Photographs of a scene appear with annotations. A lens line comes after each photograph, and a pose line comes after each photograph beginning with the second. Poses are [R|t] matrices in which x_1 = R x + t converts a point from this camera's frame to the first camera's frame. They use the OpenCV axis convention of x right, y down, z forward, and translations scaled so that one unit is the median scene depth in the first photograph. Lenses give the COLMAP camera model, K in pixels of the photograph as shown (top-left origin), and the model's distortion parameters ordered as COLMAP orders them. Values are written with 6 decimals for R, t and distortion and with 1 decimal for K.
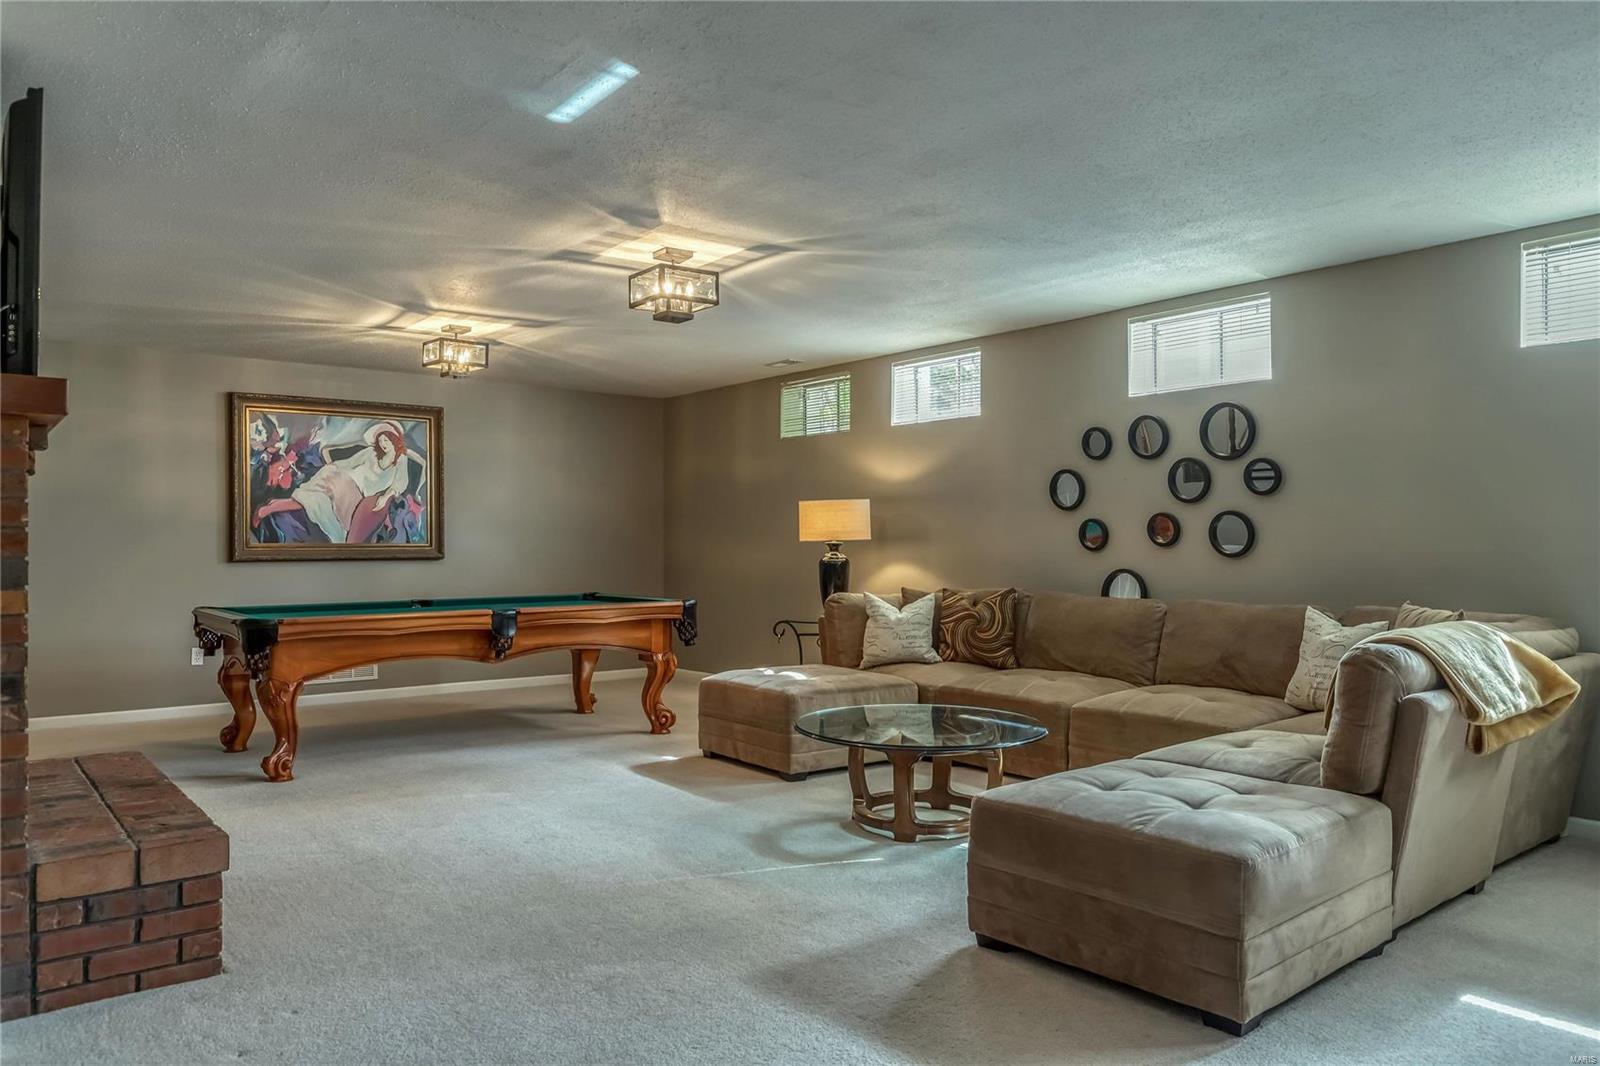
lens RADIAL K [[1114.3, 0, 814.8], [0, 1114.3, 538.2], [0, 0, 1]] dist [0.002729, -0.000523]
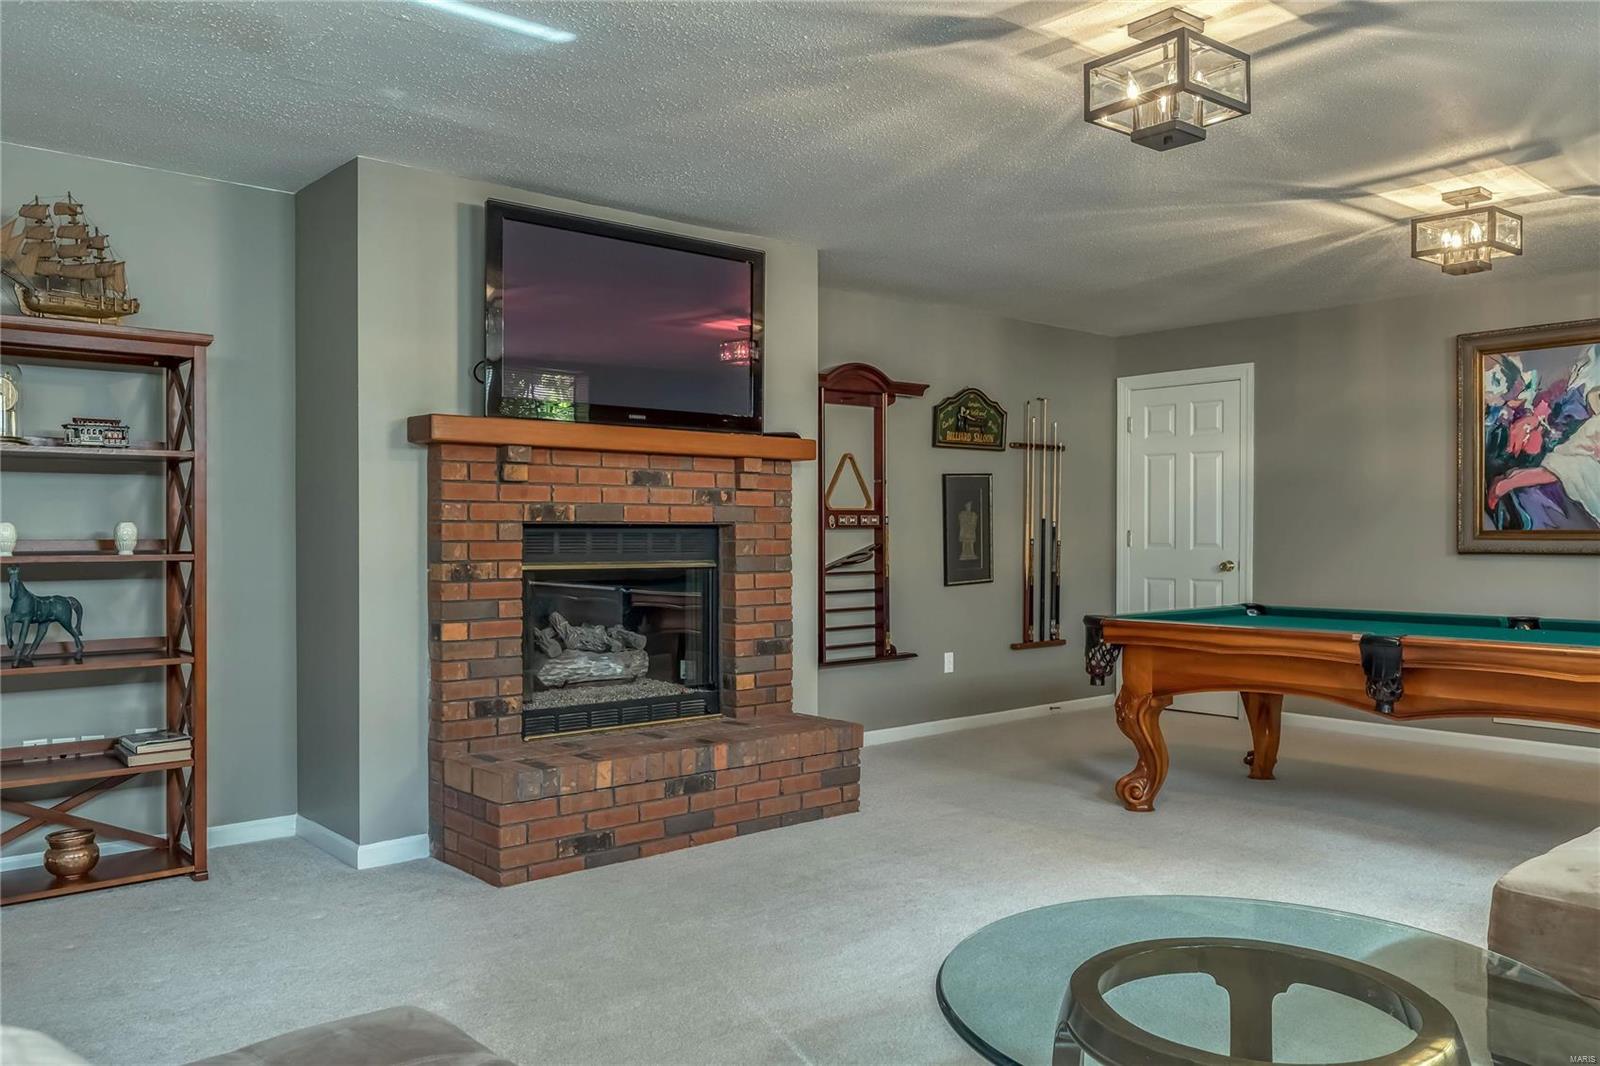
lens RADIAL K [[1247.7, 0, 791.4], [0, 1247.7, 545.5], [0, 0, 1]] dist [0.003084, 0.003671]
pose [[0.045081, 0.010424, -0.998929, 0.317325], [0.008446, 0.999906, 0.010815, 0.001717], [0.998948, -0.008924, 0.044989, 0.485500]]
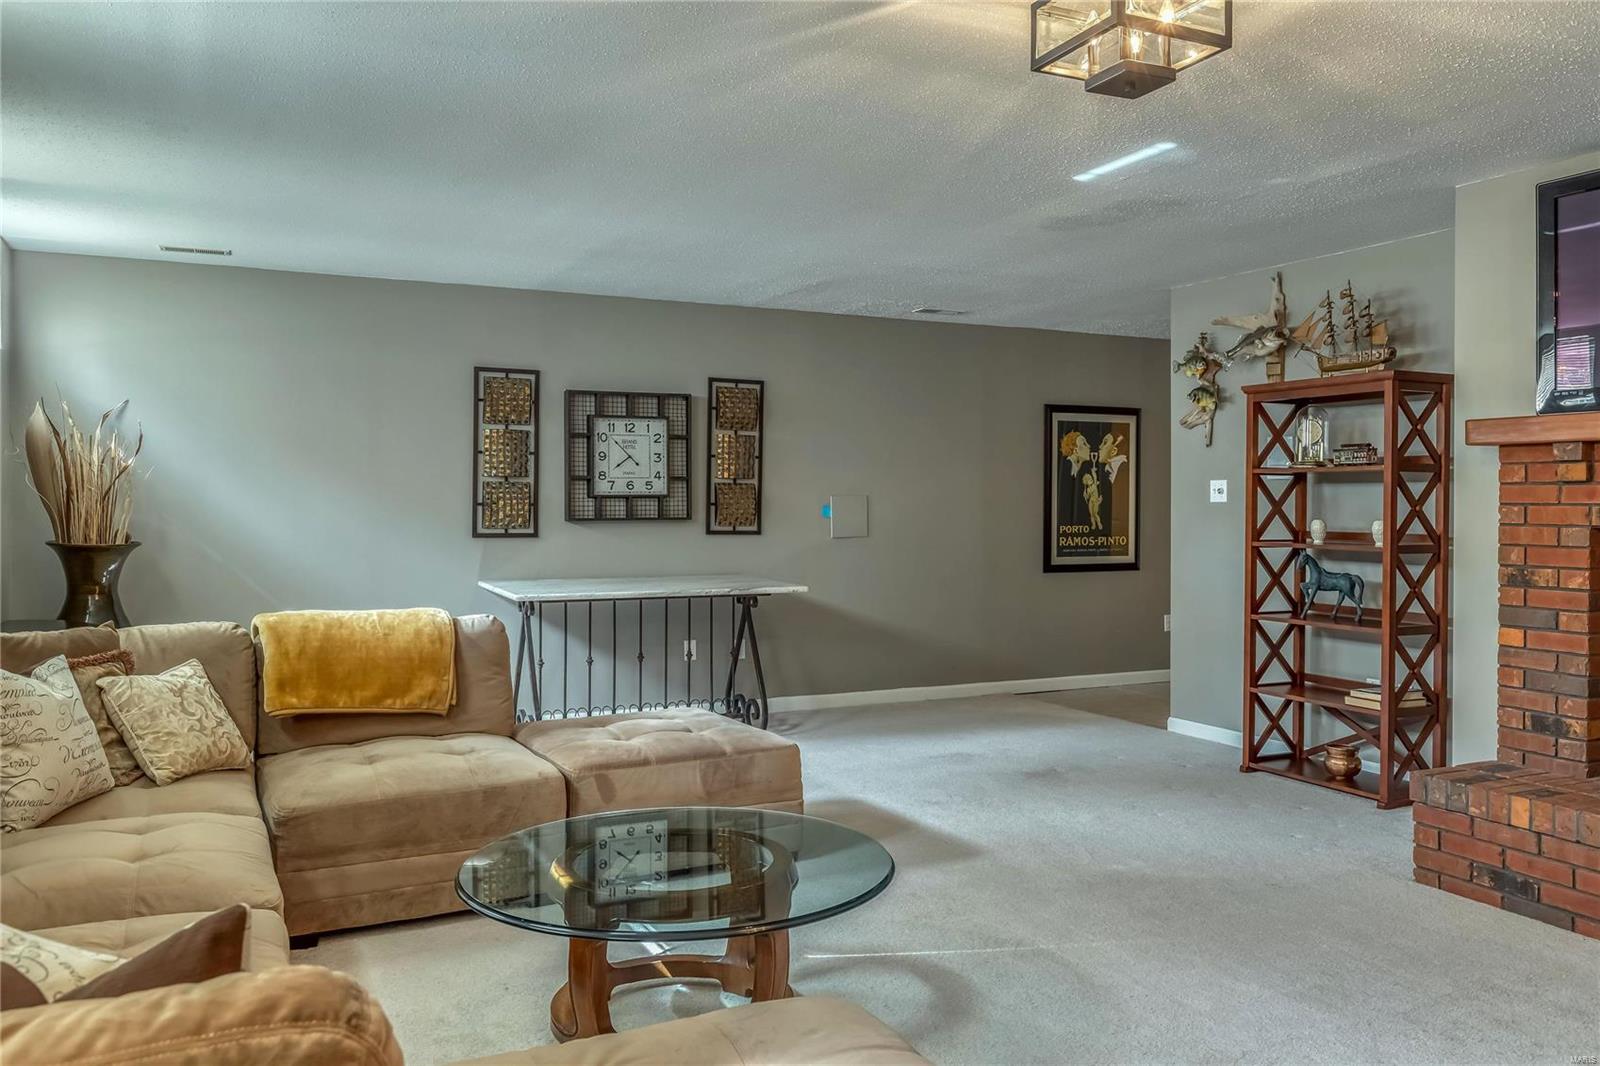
lens RADIAL K [[1247.7, 0, 791.6], [0, 1247.7, 515.6], [0, 0, 1]] dist [0.003084, 0.003671]
pose [[-0.969598, -0.000764, 0.244701, -0.074990], [0.000465, 0.999988, 0.004964, -0.011226], [-0.244702, 0.004927, -0.969586, 0.969801]]
